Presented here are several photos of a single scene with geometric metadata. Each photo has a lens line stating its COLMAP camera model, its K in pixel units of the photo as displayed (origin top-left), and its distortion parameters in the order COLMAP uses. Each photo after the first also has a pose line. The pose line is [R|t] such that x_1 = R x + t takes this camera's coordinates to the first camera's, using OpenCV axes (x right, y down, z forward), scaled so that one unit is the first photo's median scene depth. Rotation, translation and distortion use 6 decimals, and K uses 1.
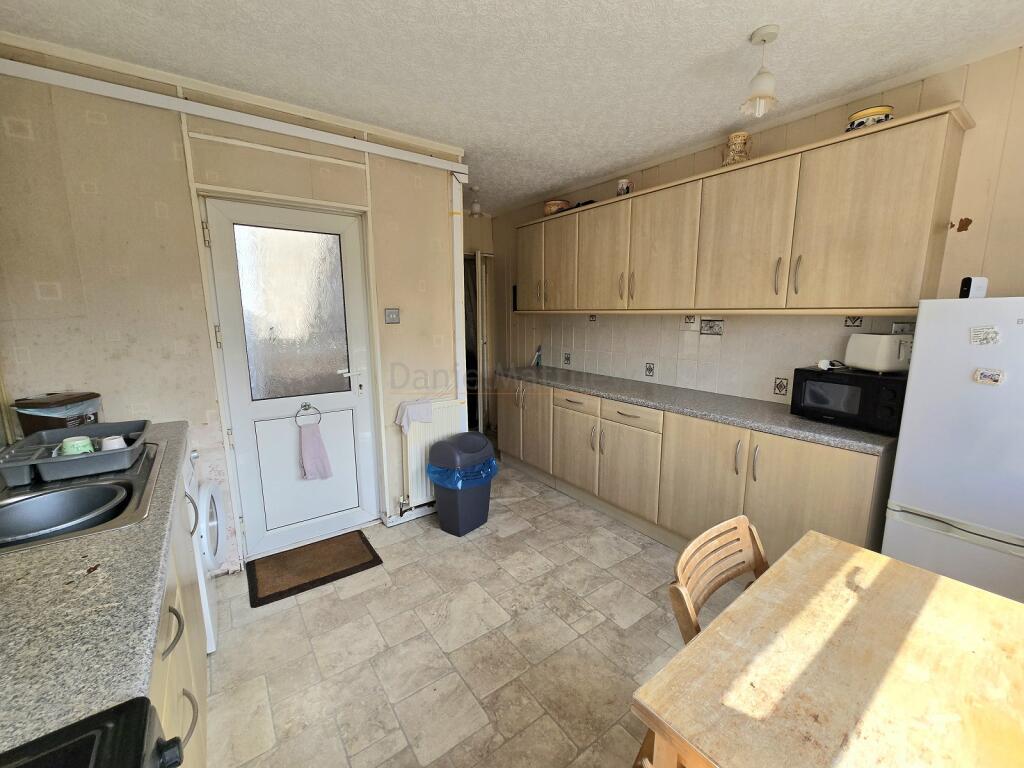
lens RADIAL K [[423.6, 0, 517.5], [0, 423.6, 385.7], [0, 0, 1]] dist [-0.000767, -0.000513]
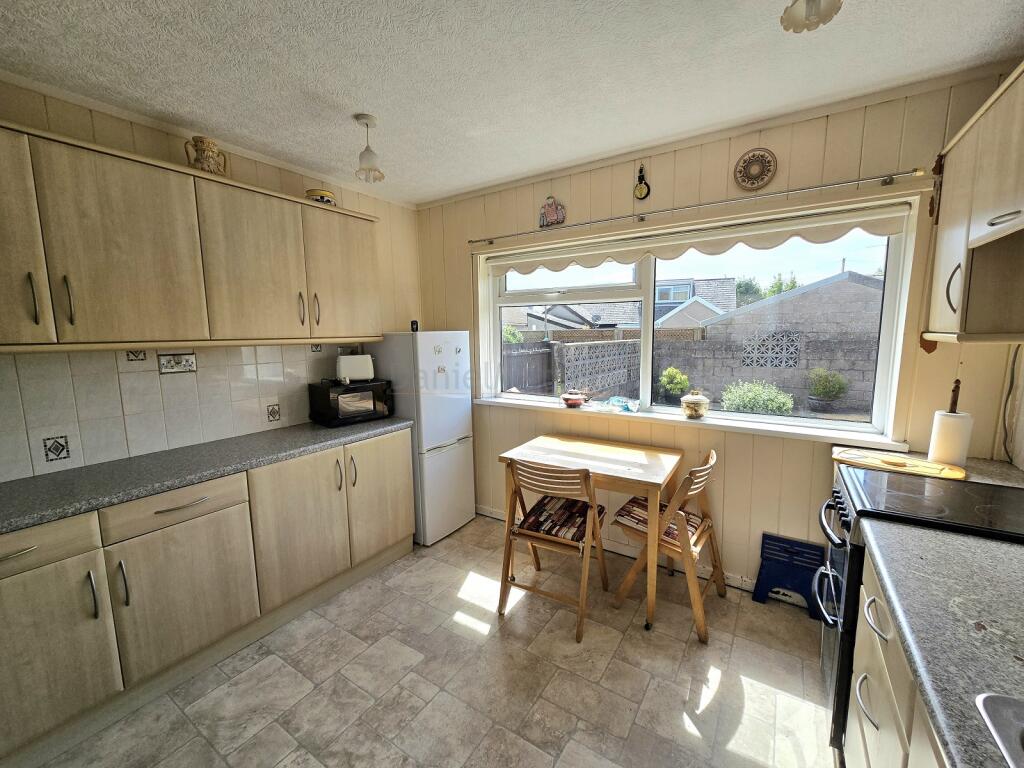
lens RADIAL K [[423.6, 0, 515.6], [0, 423.6, 384.9], [0, 0, 1]] dist [-0.000767, -0.000513]
pose [[-0.360495, -0.107801, 0.926511, -0.616461], [0.175811, 0.967643, 0.180992, -0.168778], [-0.916042, 0.228138, -0.329878, 0.897647]]
